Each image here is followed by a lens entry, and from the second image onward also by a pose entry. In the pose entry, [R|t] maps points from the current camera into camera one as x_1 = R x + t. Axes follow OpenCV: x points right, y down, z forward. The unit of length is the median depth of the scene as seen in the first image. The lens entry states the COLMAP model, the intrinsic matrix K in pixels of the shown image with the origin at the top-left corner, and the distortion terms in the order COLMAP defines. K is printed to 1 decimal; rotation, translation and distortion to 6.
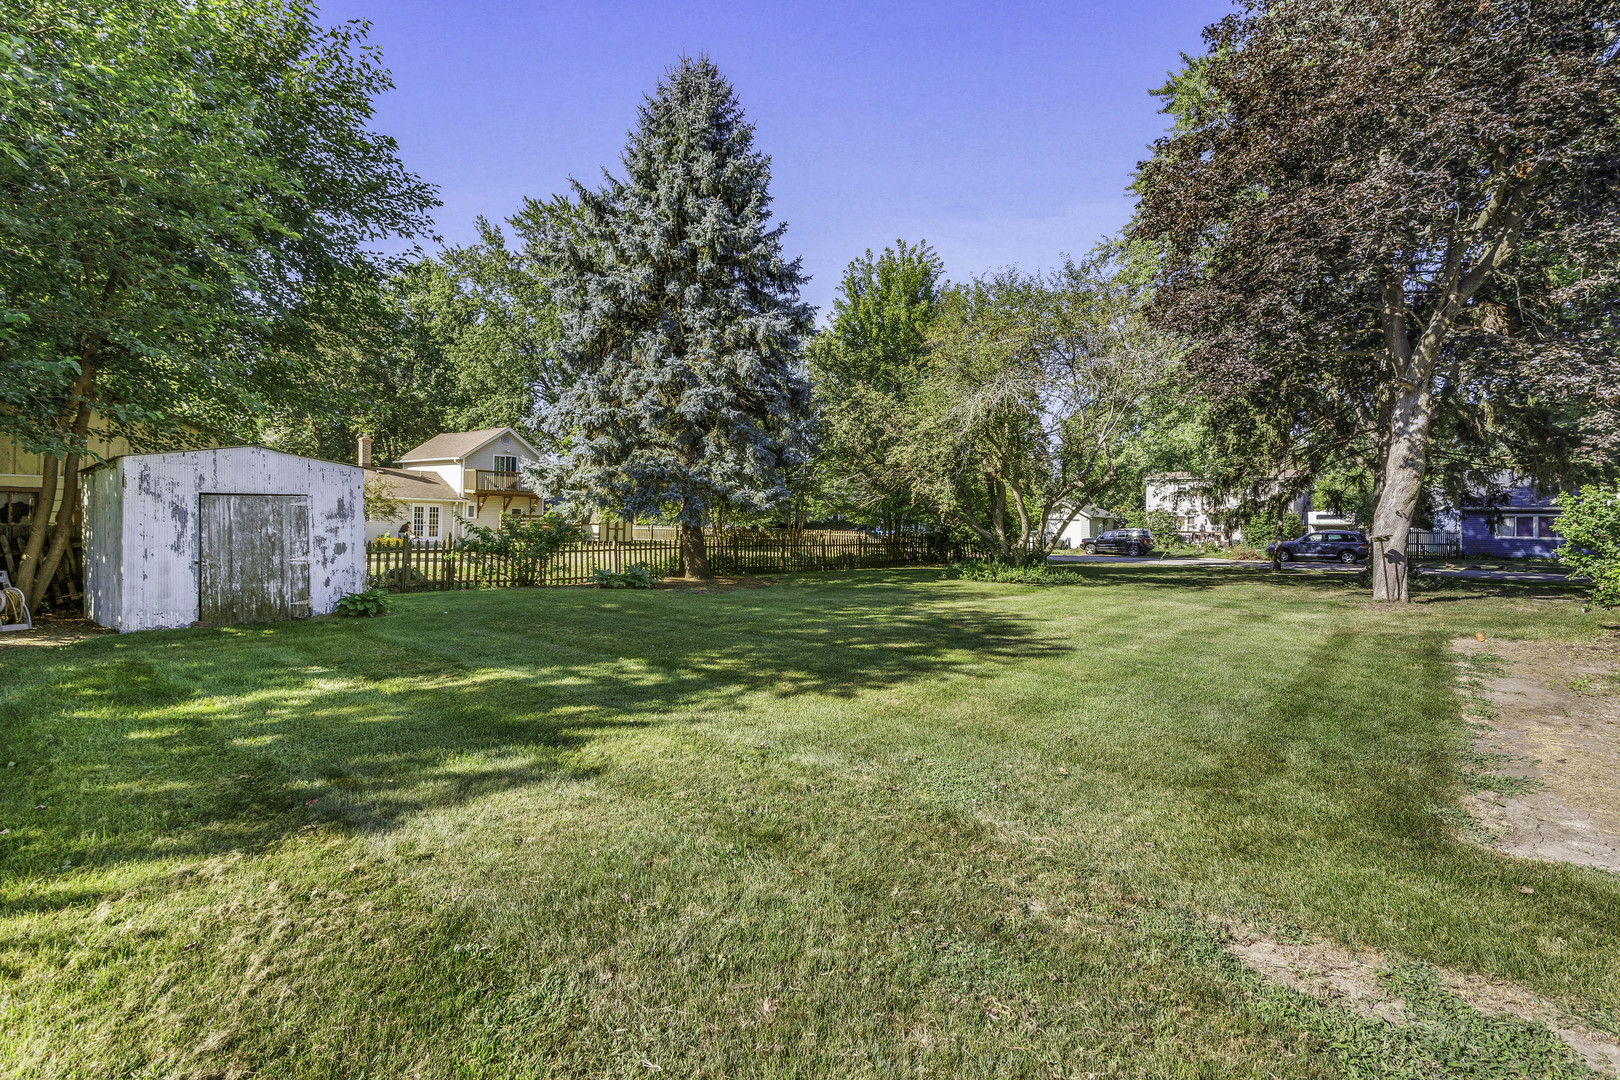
lens RADIAL K [[750.7, 0, 805.7], [0, 750.7, 524.9], [0, 0, 1]] dist [0.009435, -0.001399]
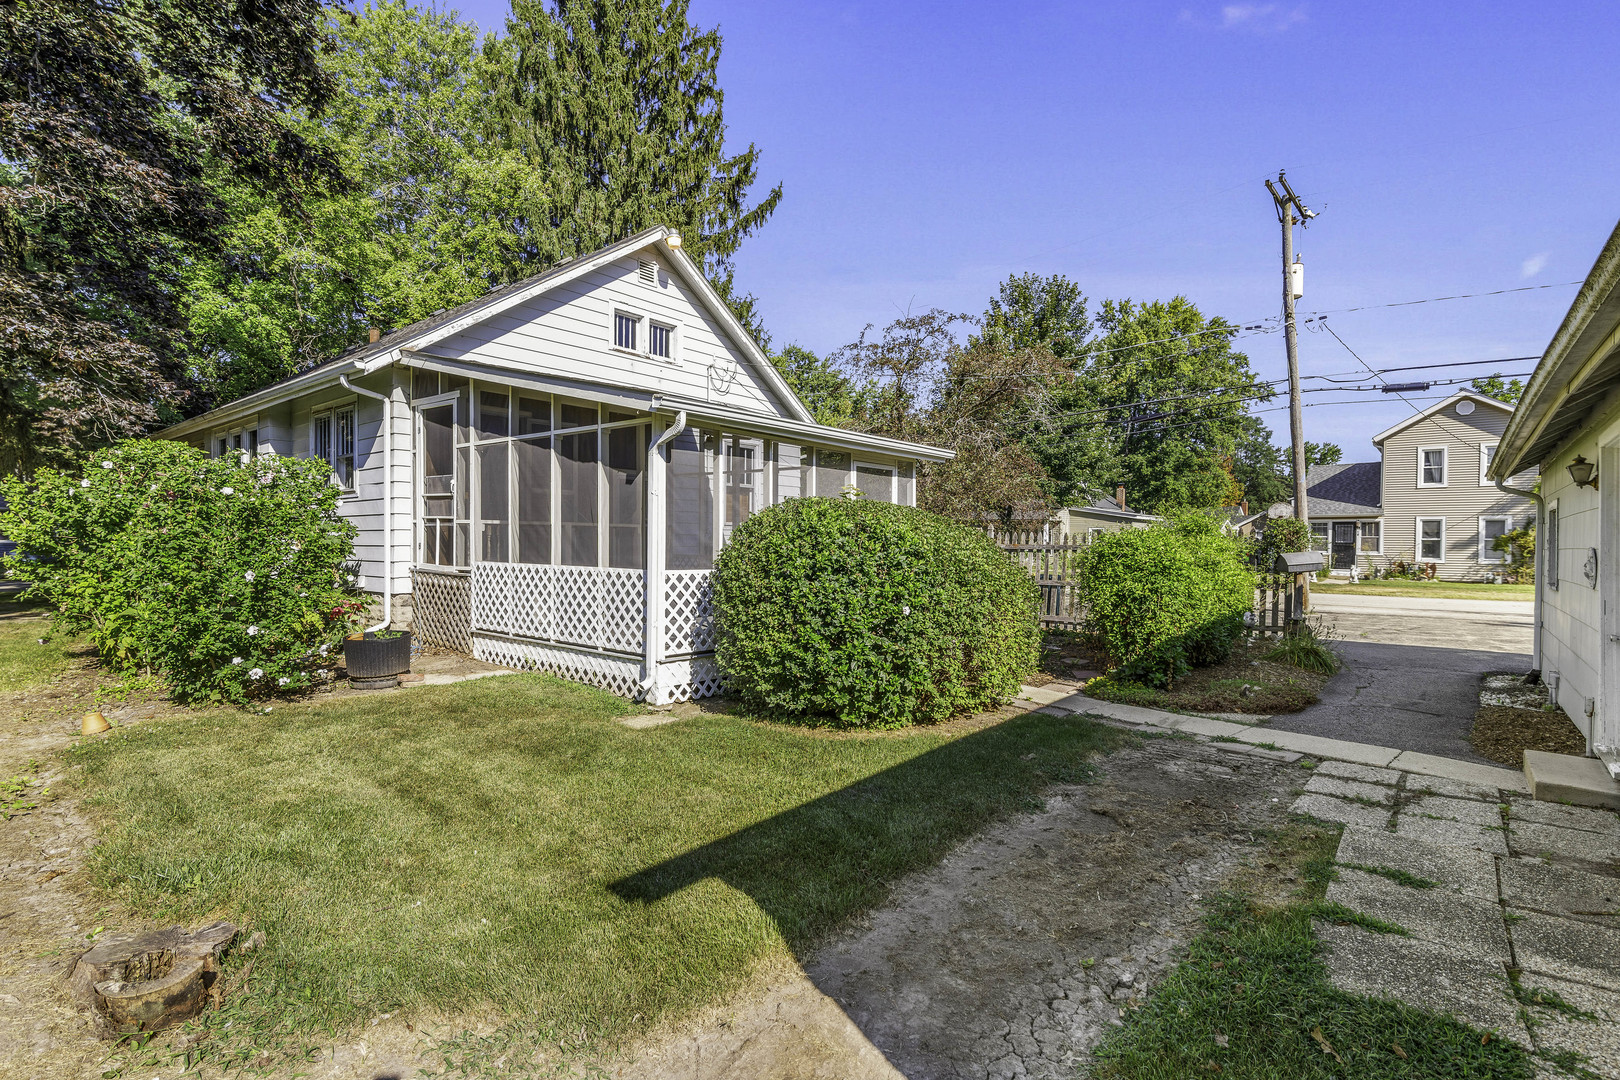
lens RADIAL K [[750.7, 0, 807.5], [0, 750.7, 535.9], [0, 0, 1]] dist [0.009435, -0.001399]
pose [[0.002274, -0.012919, 0.999914, 0.274446], [-0.000902, 0.999916, 0.012921, 0.002373], [-0.999997, -0.000931, 0.002262, 0.237971]]
